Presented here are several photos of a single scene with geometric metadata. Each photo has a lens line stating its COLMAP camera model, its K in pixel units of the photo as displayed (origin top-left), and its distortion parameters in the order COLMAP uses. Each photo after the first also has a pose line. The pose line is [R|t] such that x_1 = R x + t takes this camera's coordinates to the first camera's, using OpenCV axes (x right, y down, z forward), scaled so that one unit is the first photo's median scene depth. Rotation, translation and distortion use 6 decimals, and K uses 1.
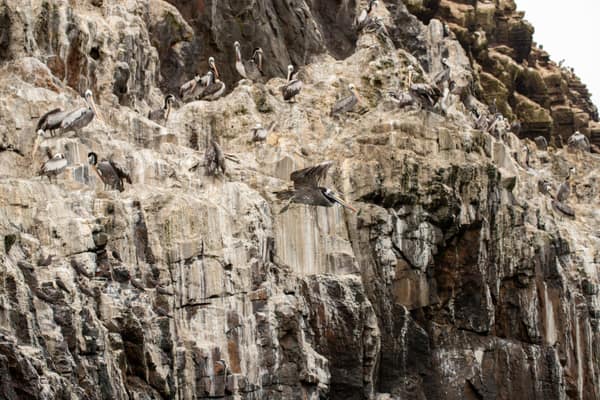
lens RADIAL K [[1749.5, 0, 300.0], [0, 1749.5, 200.0], [0, 0, 1]] dist [0.040573, 1.779754]
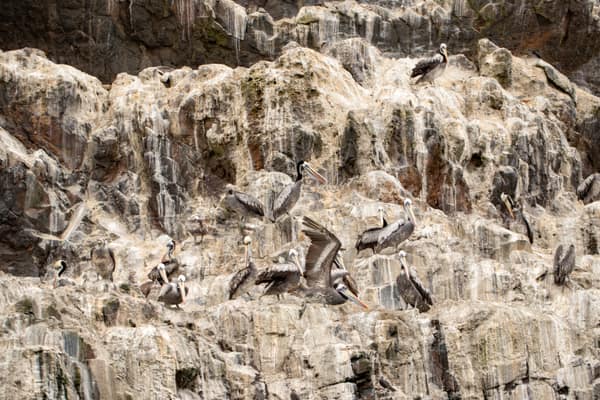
lens RADIAL K [[1749.5, 0, 300.0], [0, 1749.5, 200.0], [0, 0, 1]] dist [0.040573, 1.779754]
pose [[0.919279, -0.098587, -0.381060, 0.163507], [0.069187, 0.993524, -0.090133, 0.013742], [0.387478, 0.056493, 0.920146, 0.157570]]
